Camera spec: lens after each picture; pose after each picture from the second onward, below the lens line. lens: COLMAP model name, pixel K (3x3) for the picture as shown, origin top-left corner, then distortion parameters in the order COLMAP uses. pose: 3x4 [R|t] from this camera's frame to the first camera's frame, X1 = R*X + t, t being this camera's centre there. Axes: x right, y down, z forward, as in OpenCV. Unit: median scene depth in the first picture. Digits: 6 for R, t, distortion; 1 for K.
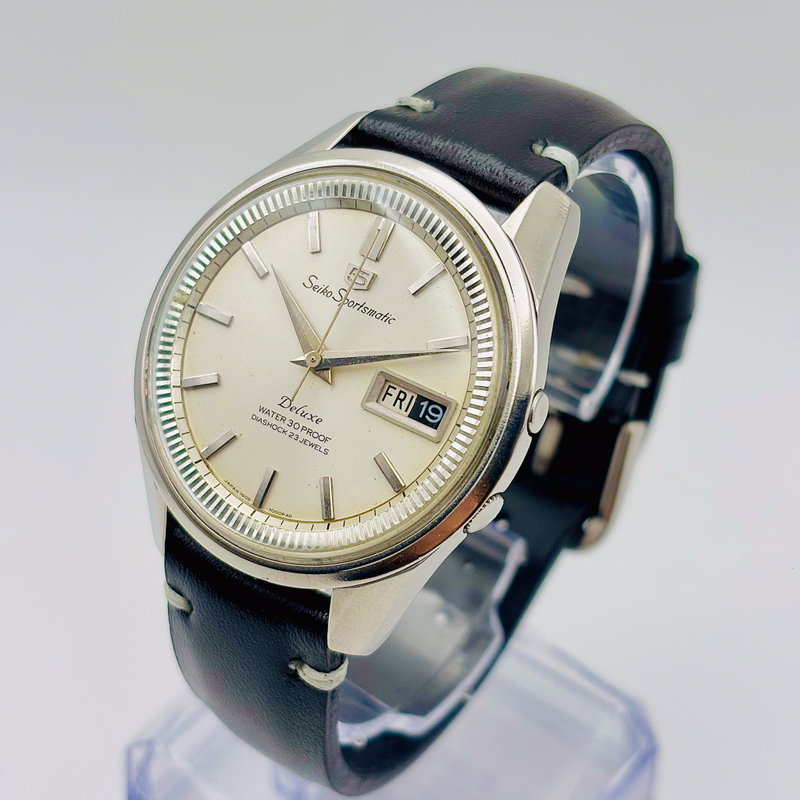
lens RADIAL K [[1579.1, 0, 403.9], [0, 1579.1, 399.7], [0, 0, 1]] dist [0.525315, 0.000000]
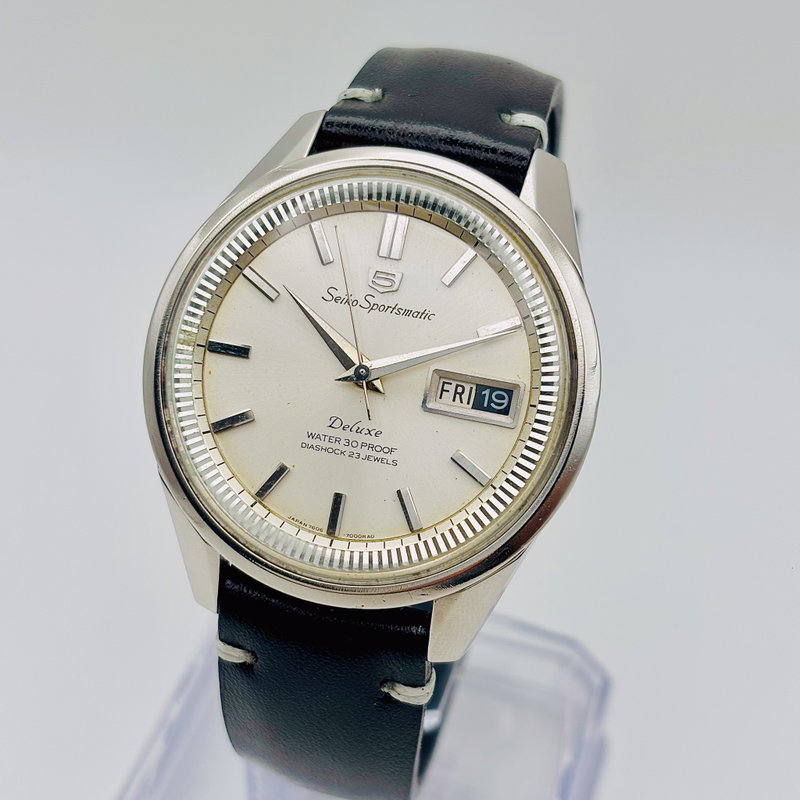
lens RADIAL K [[1579.1, 0, 401.5], [0, 1579.1, 392.7], [0, 0, 1]] dist [0.525315, 0.000000]
pose [[0.936608, -0.213442, 0.277862, -0.294927], [0.209131, 0.976832, 0.045430, -0.050345], [-0.281121, 0.015560, 0.959546, 0.070293]]
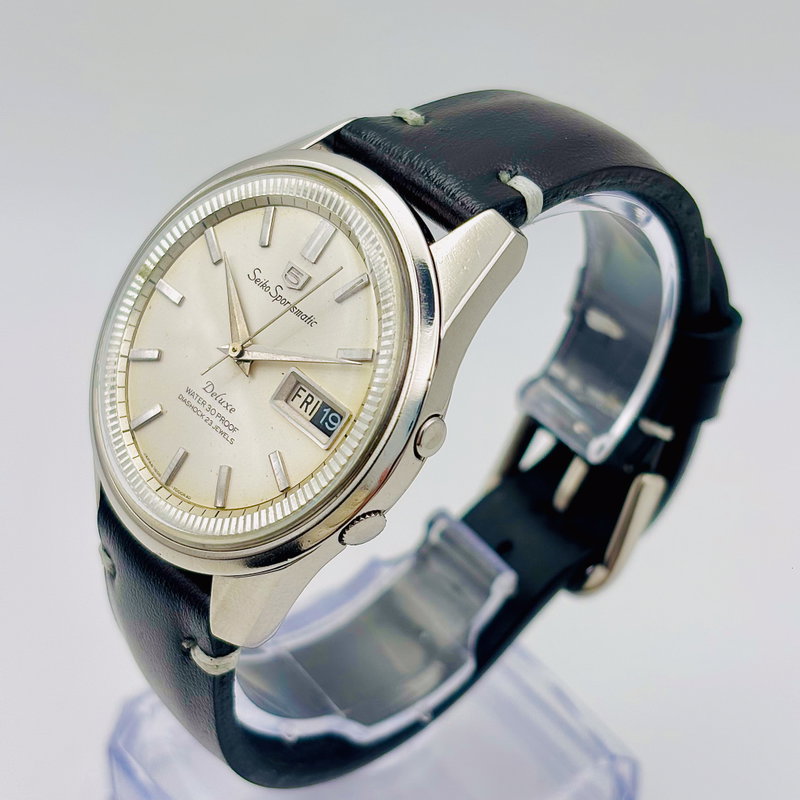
lens RADIAL K [[1579.1, 0, 392.2], [0, 1579.1, 402.6], [0, 0, 1]] dist [0.525315, 0.000000]
pose [[0.962681, 0.164050, -0.215252, 0.256476], [-0.164489, 0.986249, 0.015998, -0.024085], [0.214916, 0.020005, 0.976428, 0.026998]]
